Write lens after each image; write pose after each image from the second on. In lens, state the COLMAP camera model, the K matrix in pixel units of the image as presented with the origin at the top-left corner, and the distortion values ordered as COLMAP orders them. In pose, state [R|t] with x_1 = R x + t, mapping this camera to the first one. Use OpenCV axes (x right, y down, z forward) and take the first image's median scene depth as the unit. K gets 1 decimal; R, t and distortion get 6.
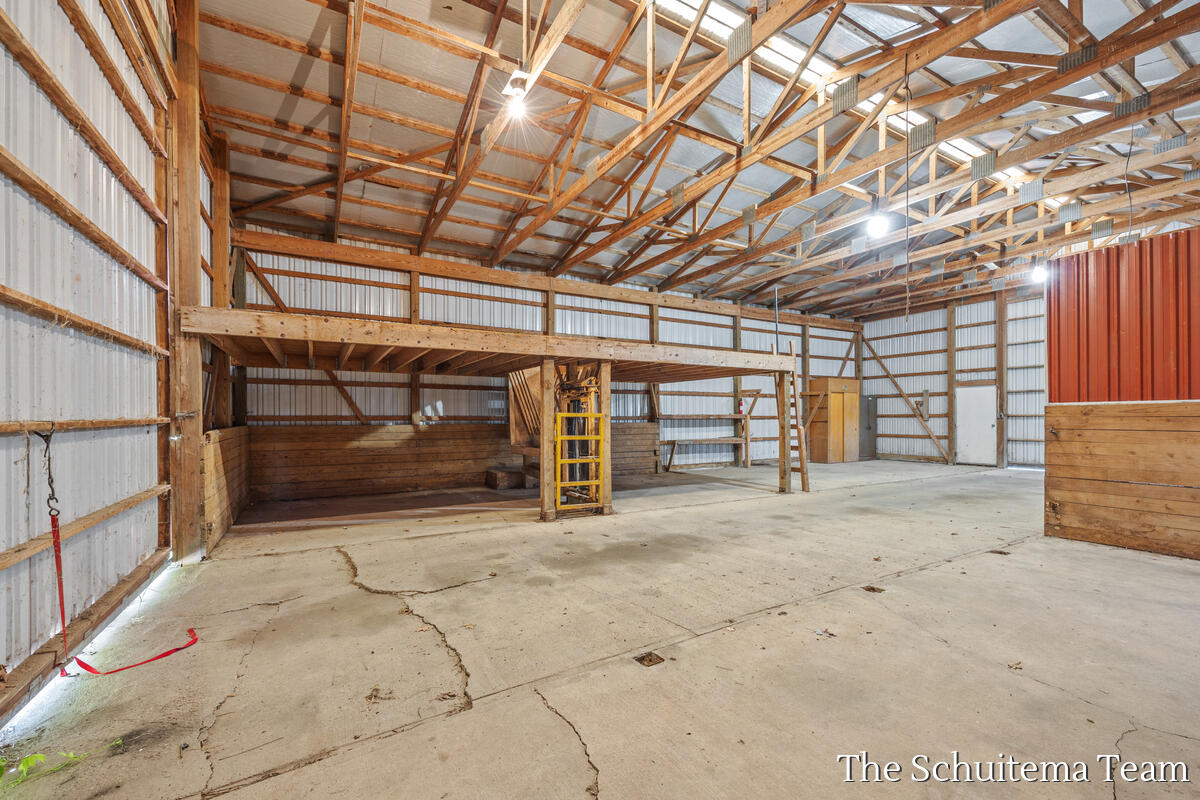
lens RADIAL K [[501.0, 0, 619.2], [0, 501.0, 417.2], [0, 0, 1]] dist [0.000144, -0.000018]
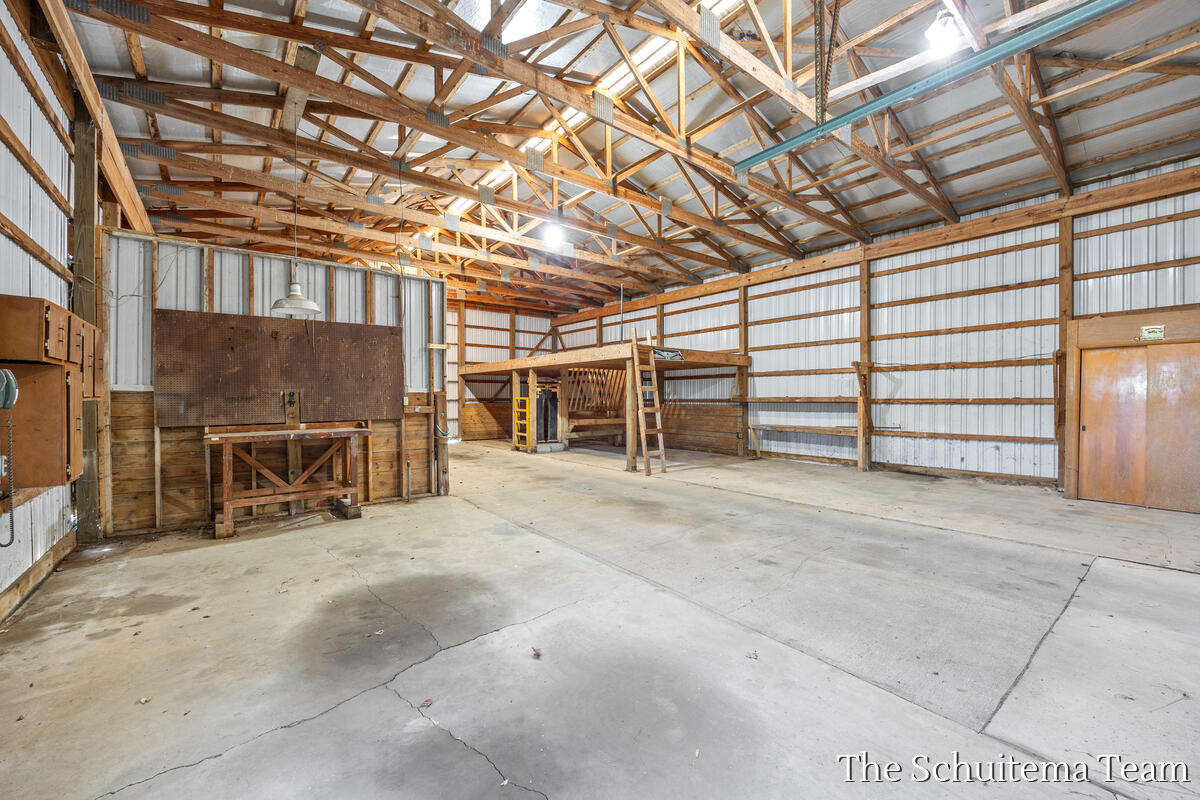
lens RADIAL K [[478.2, 0, 600.0], [0, 478.2, 400.0], [0, 0, 1]] dist [-0.000362, -0.000115]
pose [[0.131766, 0.007070, -0.991256, 0.968041], [-0.000014, 0.999975, 0.007130, -0.006078], [0.991281, -0.000925, 0.131763, 0.591379]]
